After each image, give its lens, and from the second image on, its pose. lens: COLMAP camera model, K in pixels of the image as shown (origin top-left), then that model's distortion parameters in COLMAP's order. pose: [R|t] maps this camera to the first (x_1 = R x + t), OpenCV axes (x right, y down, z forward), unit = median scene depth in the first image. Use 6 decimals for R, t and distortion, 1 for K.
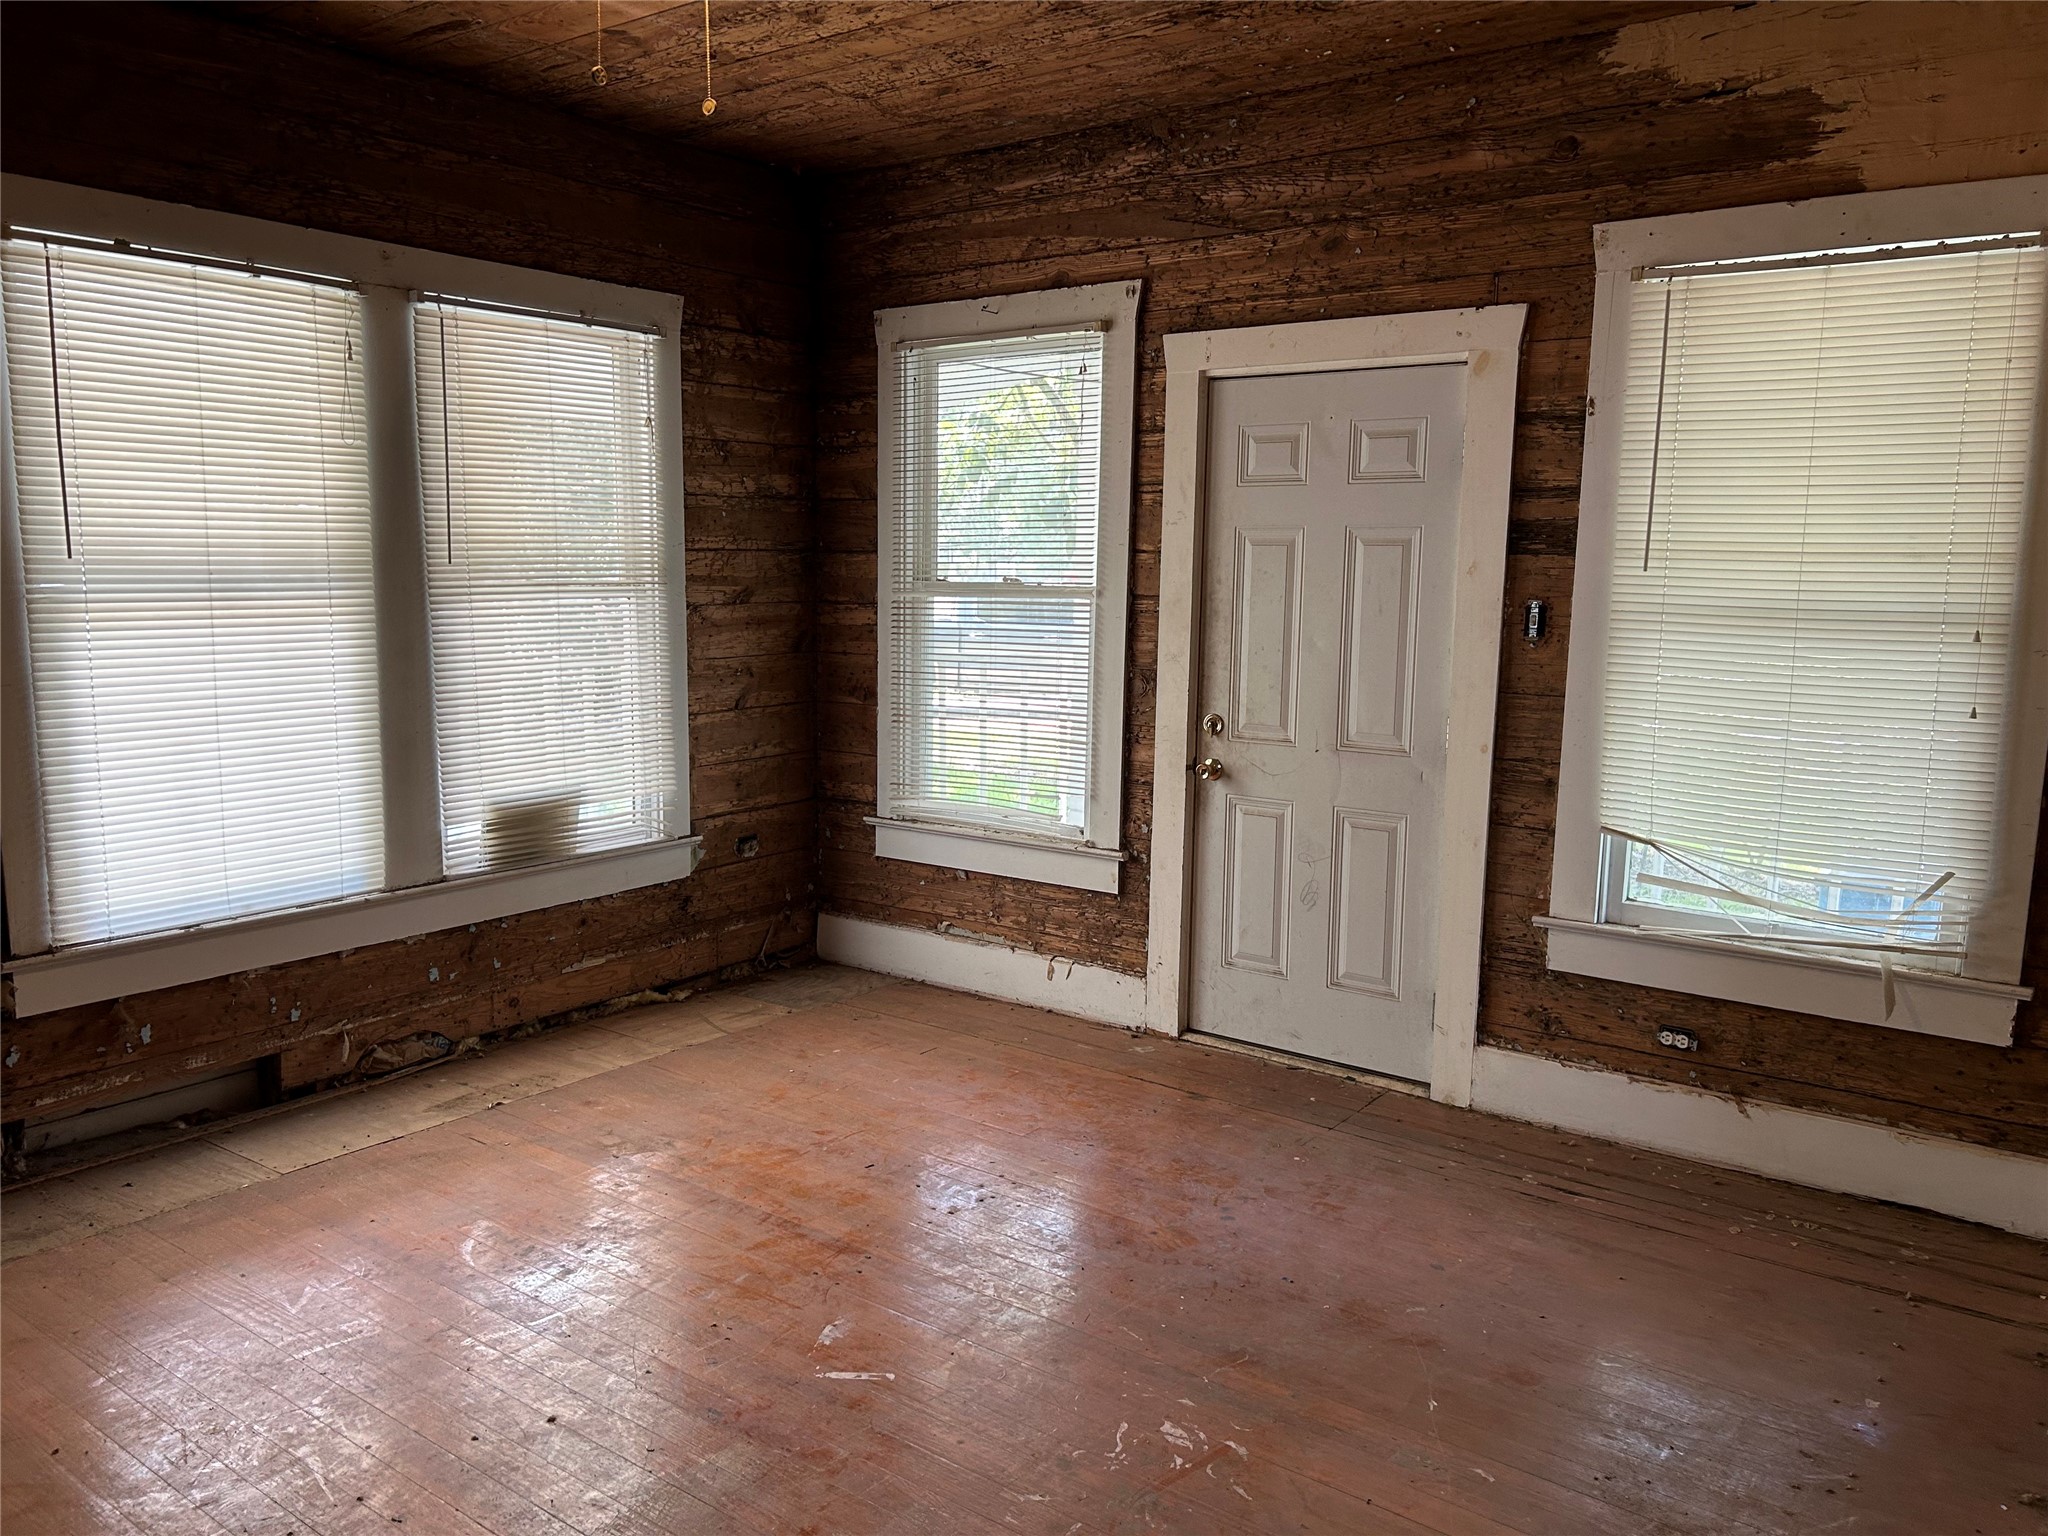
lens RADIAL K [[1543.7, 0, 1021.5], [0, 1543.7, 778.3], [0, 0, 1]] dist [0.043181, -0.053769]
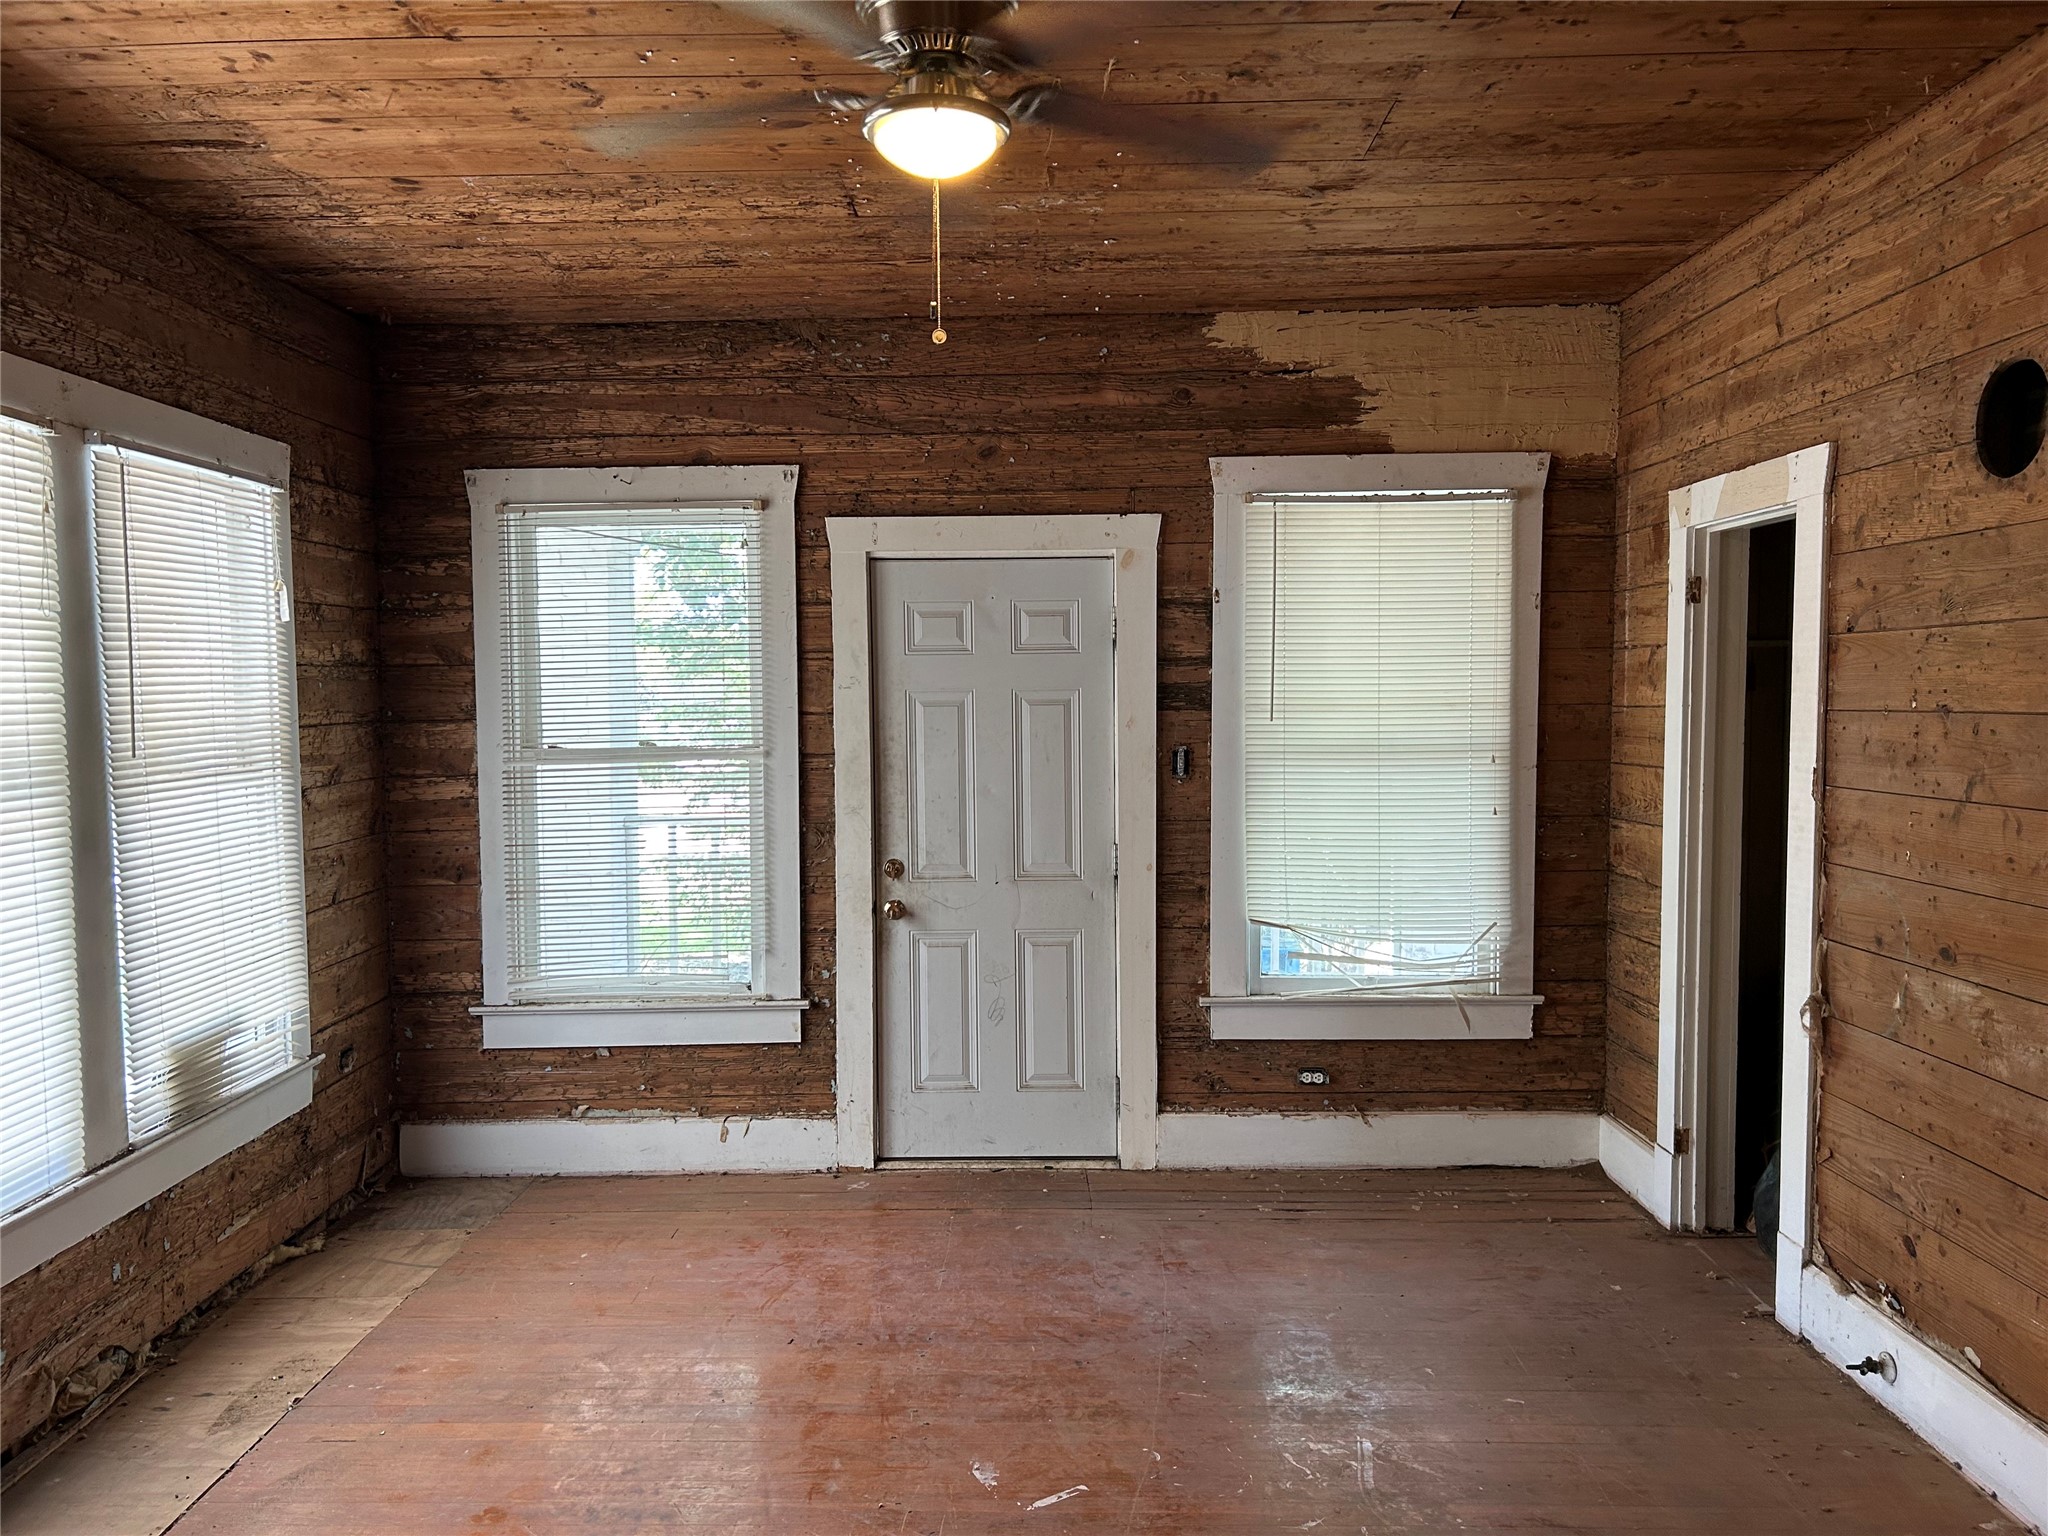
lens RADIAL K [[1541.2, 0, 1014.9], [0, 1541.2, 784.2], [0, 0, 1]] dist [0.075375, -0.116226]
pose [[0.808281, -0.056925, 0.586039, -0.450189], [0.106296, 0.993069, -0.050144, -0.031357], [-0.579123, 0.102824, 0.808730, 0.063822]]
